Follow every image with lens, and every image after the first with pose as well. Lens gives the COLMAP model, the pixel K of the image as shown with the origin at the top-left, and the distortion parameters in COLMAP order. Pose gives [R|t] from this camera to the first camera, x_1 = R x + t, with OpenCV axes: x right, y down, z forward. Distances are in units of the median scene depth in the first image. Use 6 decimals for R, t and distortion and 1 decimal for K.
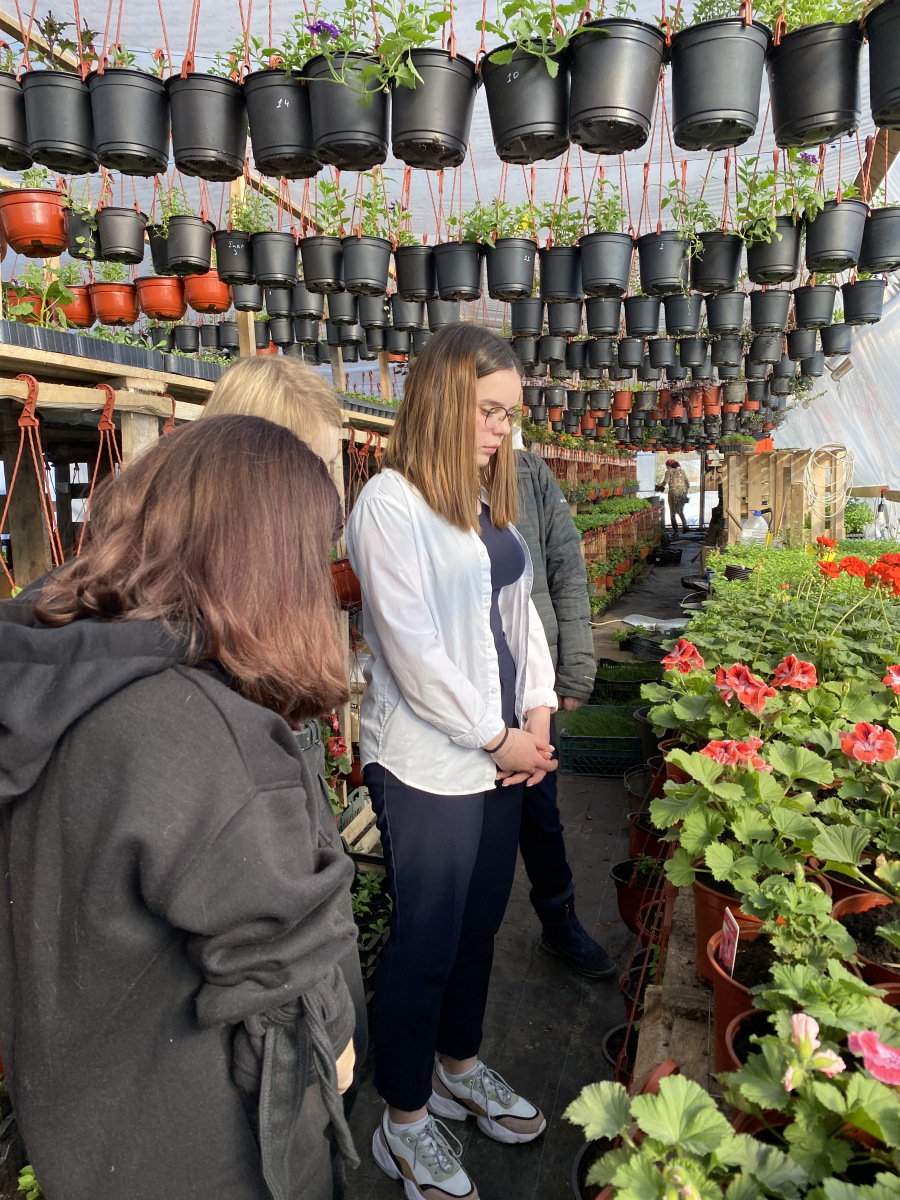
lens RADIAL K [[897.3, 0, 446.1], [0, 897.3, 628.7], [0, 0, 1]] dist [-0.000571, -0.003018]
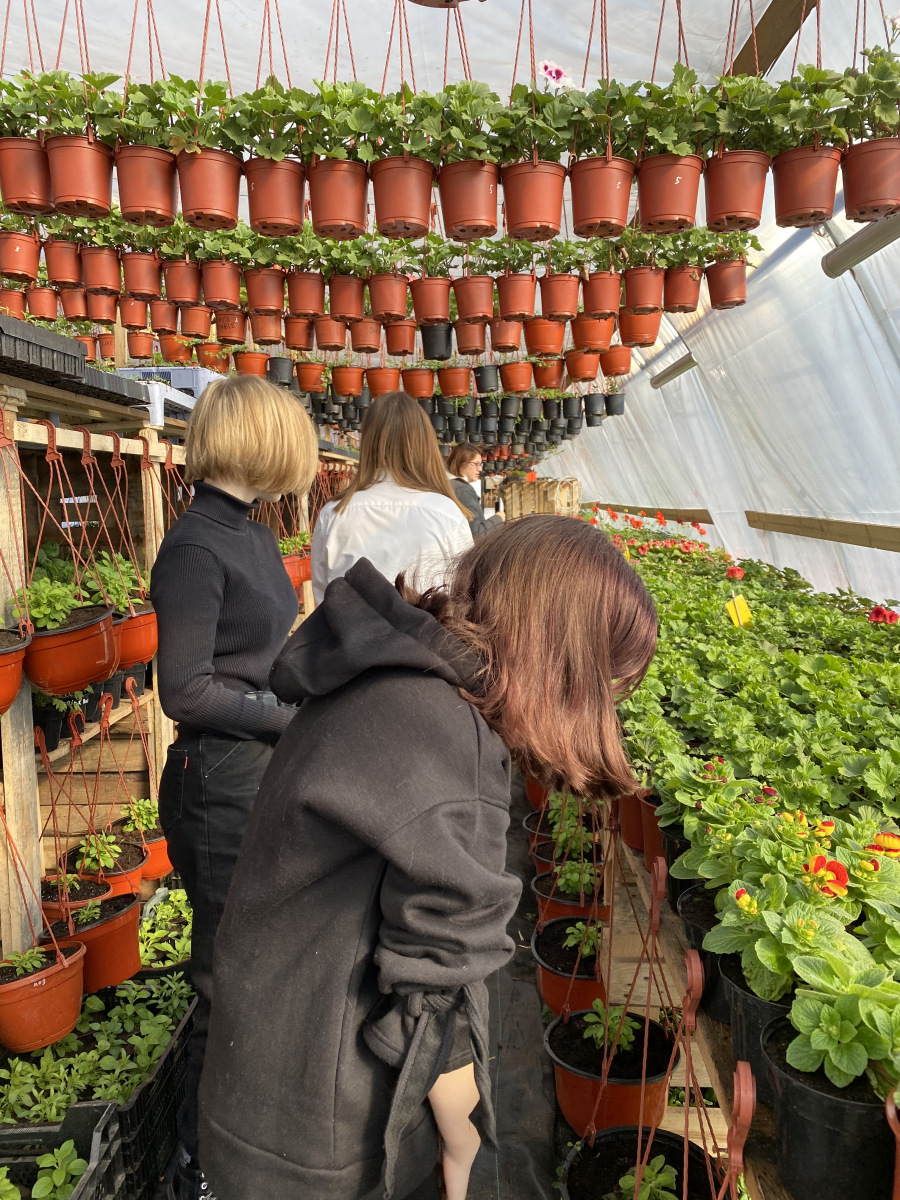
lens RADIAL K [[897.3, 0, 446.1], [0, 897.3, 628.7], [0, 0, 1]] dist [-0.000571, -0.003018]
pose [[0.965331, -0.034436, 0.258746, -0.176288], [0.038503, 0.999202, -0.010667, 0.064886], [-0.258172, 0.020259, 0.965886, -0.413125]]
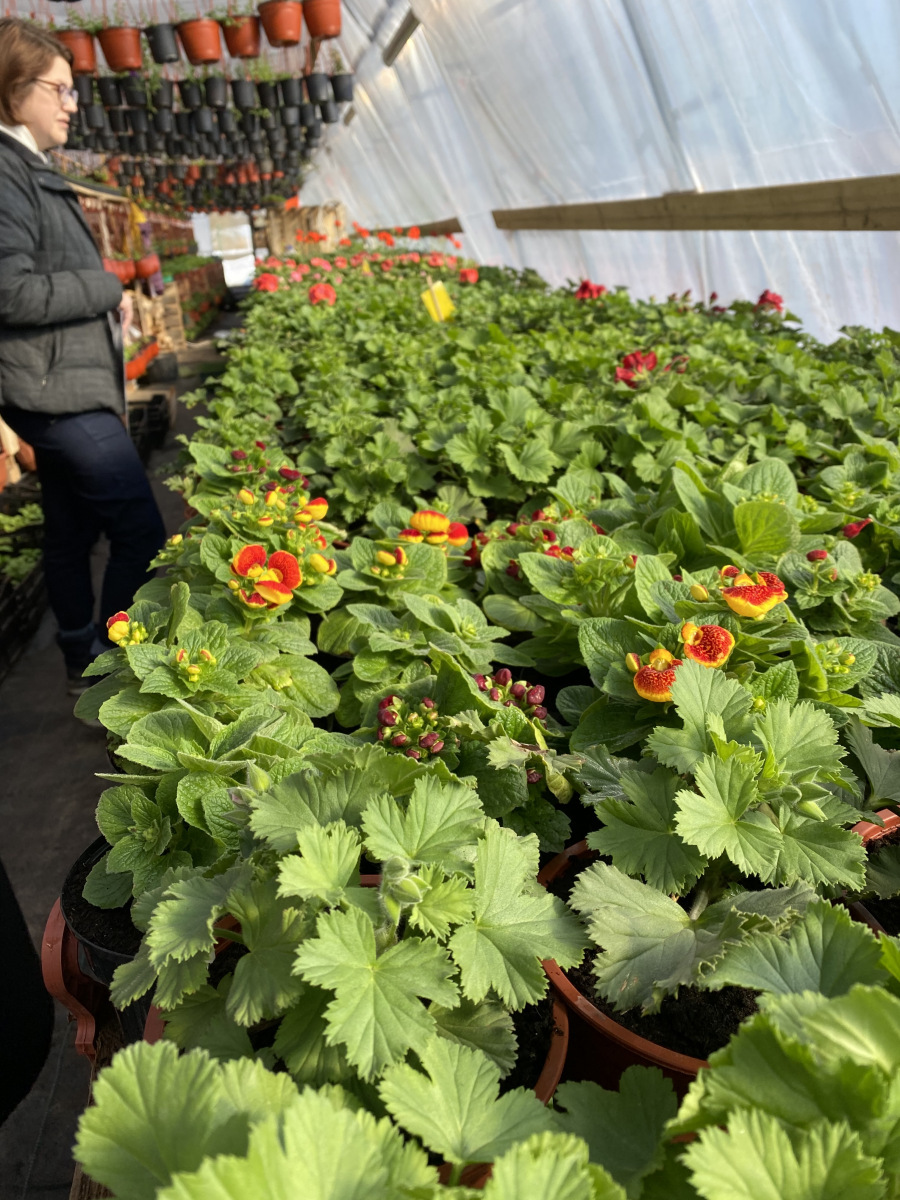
lens RADIAL K [[894.7, 0, 450.0], [0, 894.7, 600.0], [0, 0, 1]] dist [0.007043, 0.002768]
pose [[0.886804, -0.204677, 0.414350, -0.116879], [0.114520, 0.965940, 0.232047, 0.084352], [-0.447732, -0.158328, 0.880039, -0.383350]]
